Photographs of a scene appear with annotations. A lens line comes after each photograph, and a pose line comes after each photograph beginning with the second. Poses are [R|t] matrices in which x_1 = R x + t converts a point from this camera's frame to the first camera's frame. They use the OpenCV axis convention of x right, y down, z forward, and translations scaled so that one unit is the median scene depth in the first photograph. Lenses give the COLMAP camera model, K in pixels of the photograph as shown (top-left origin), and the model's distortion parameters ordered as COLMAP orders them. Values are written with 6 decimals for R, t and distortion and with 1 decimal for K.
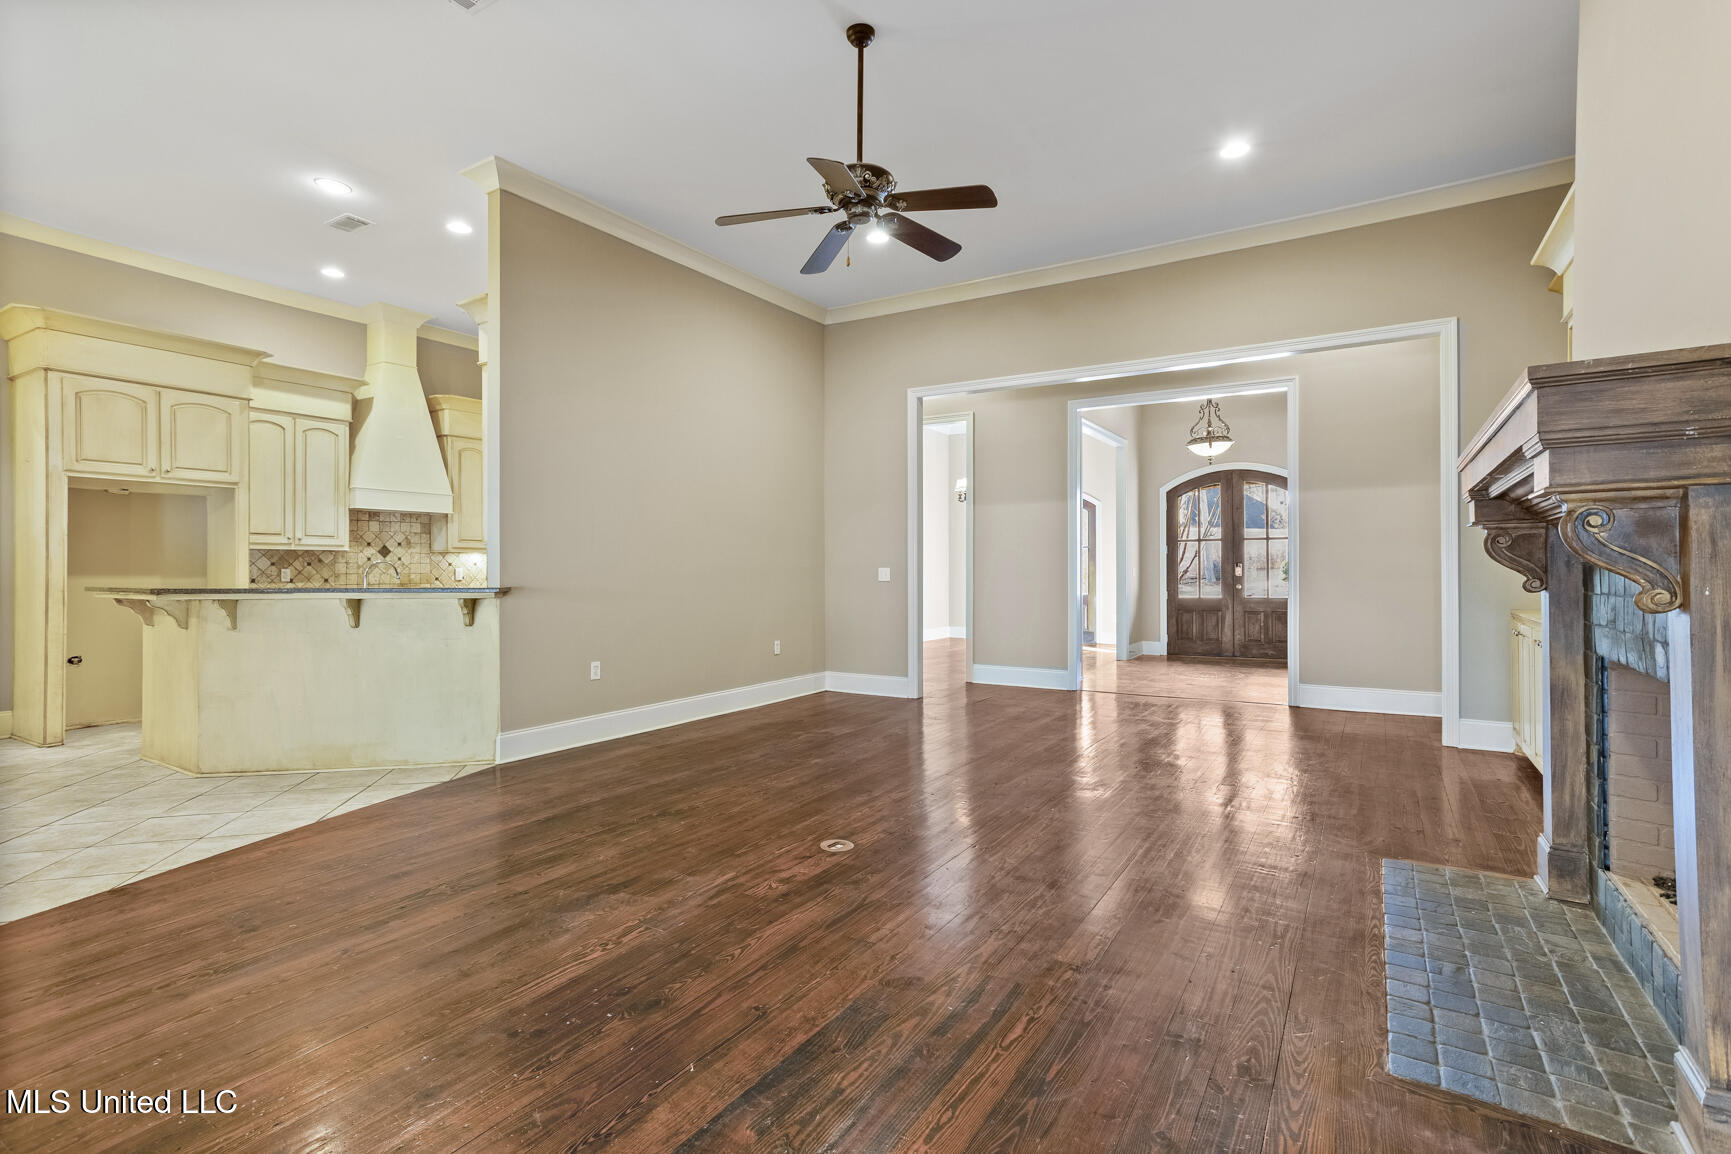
lens RADIAL K [[825.6, 0, 862.0], [0, 825.6, 561.9], [0, 0, 1]] dist [-0.040290, 0.044345]
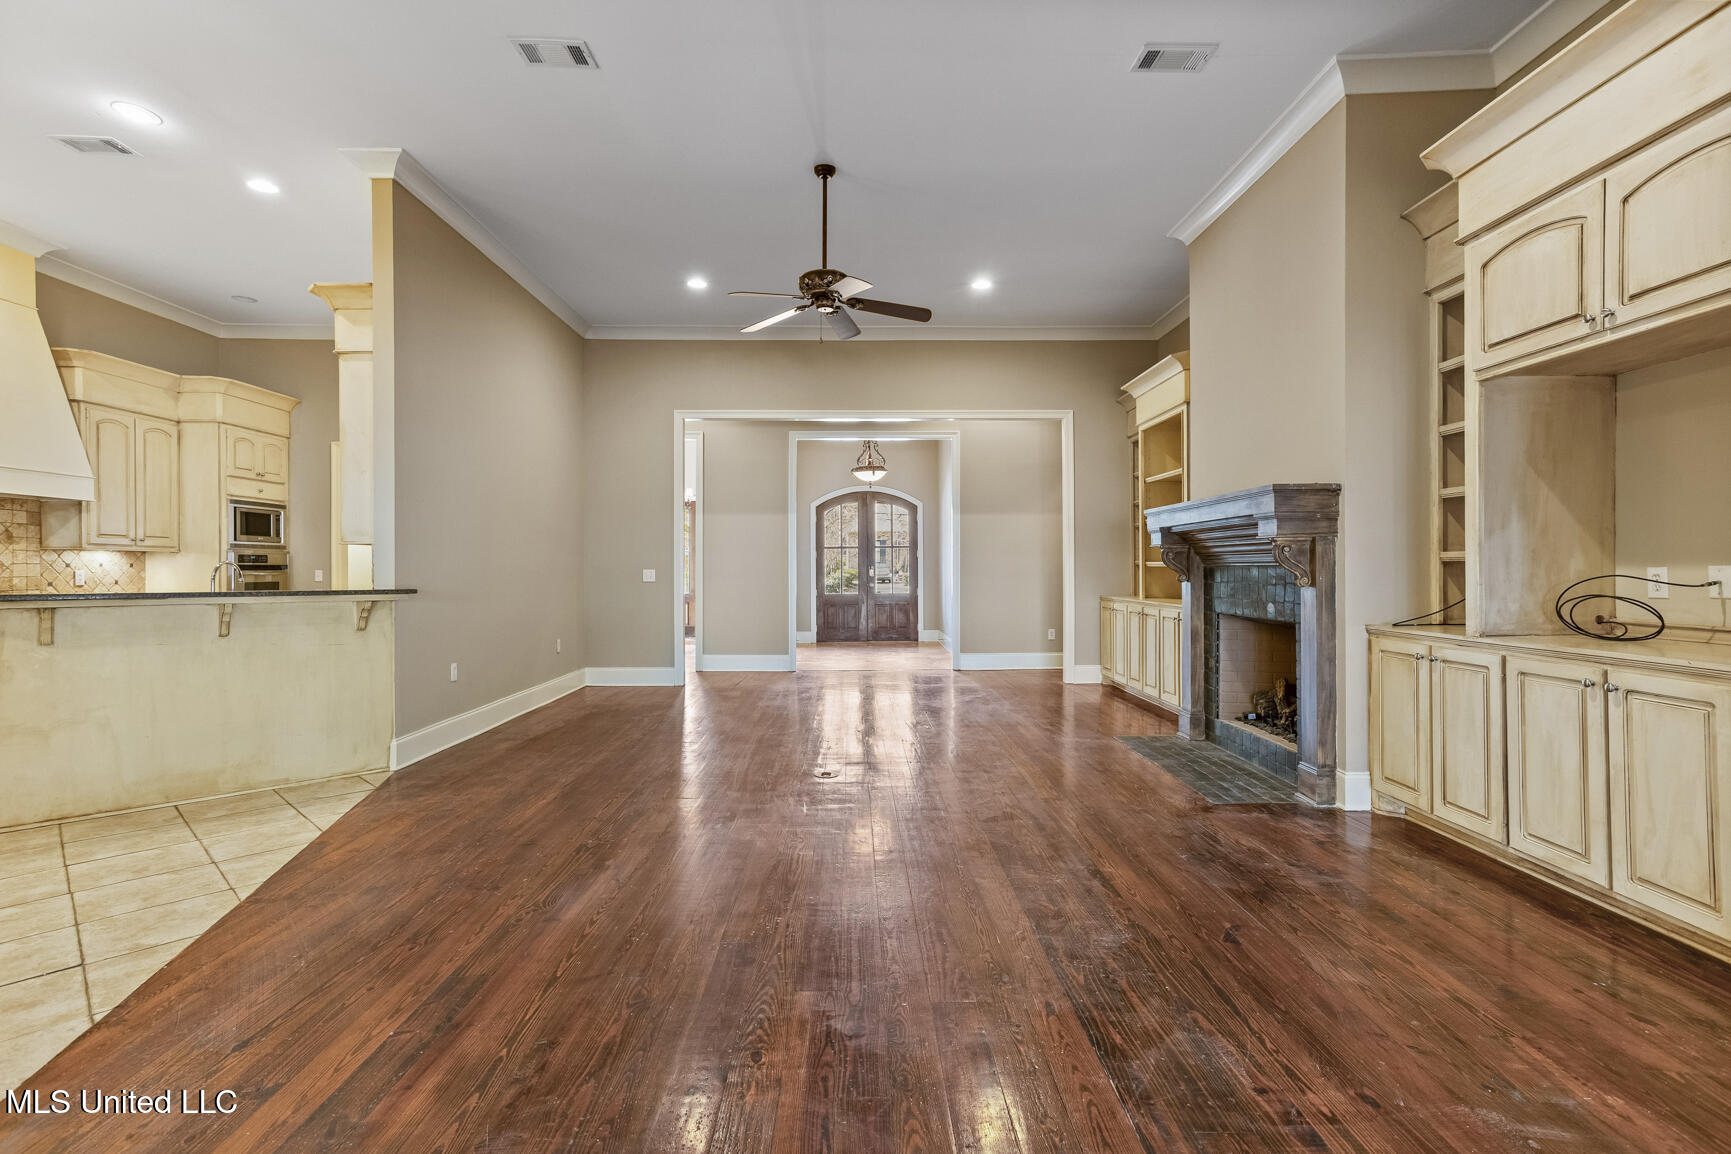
lens RADIAL K [[825.6, 0, 862.0], [0, 825.6, 561.9], [0, 0, 1]] dist [-0.040290, 0.044345]
pose [[0.842571, 0.005253, 0.538560, -0.328506], [-0.003766, 0.999985, -0.003862, 0.000157], [-0.538572, 0.001225, 0.842578, -0.079574]]
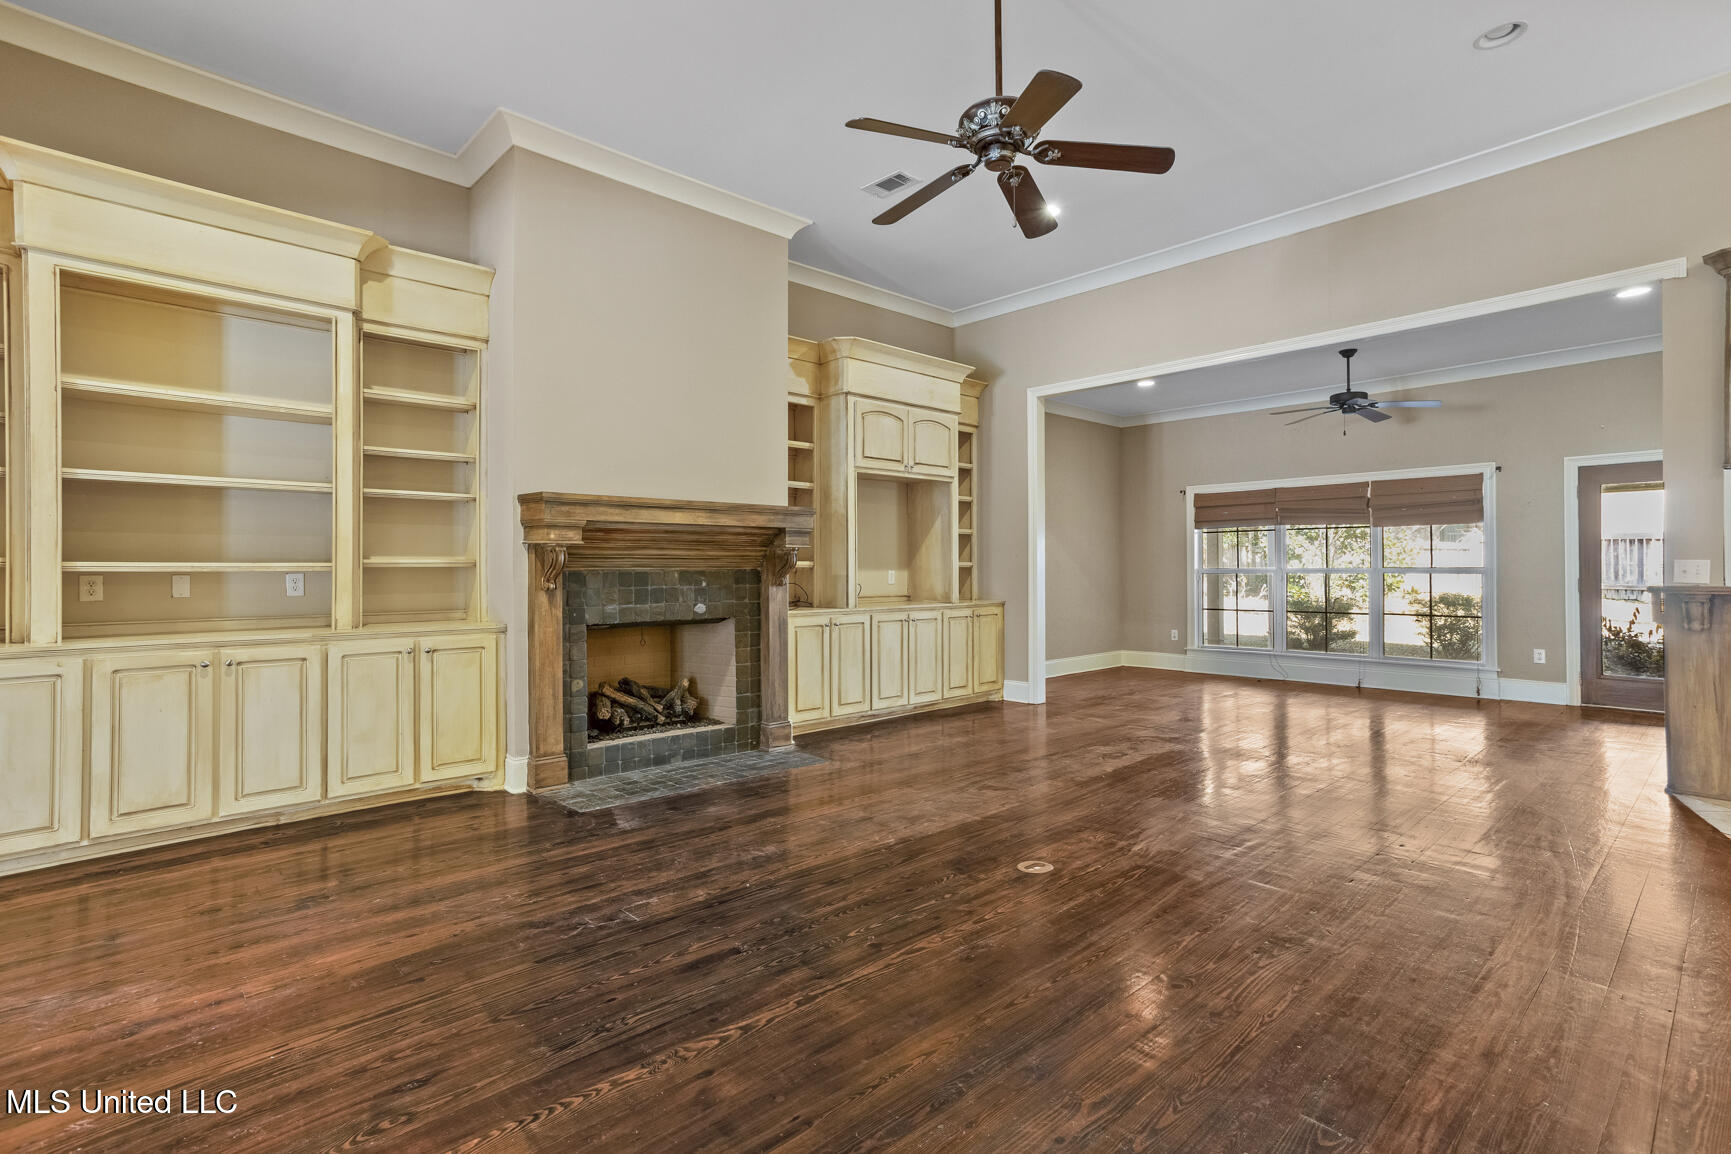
lens RADIAL K [[825.6, 0, 862.0], [0, 825.6, 561.9], [0, 0, 1]] dist [-0.040290, 0.044345]
pose [[-0.965854, 0.009153, 0.258926, -0.038898], [0.005043, 0.999851, -0.016536, 0.004927], [-0.259039, -0.014666, -0.965756, 0.896771]]
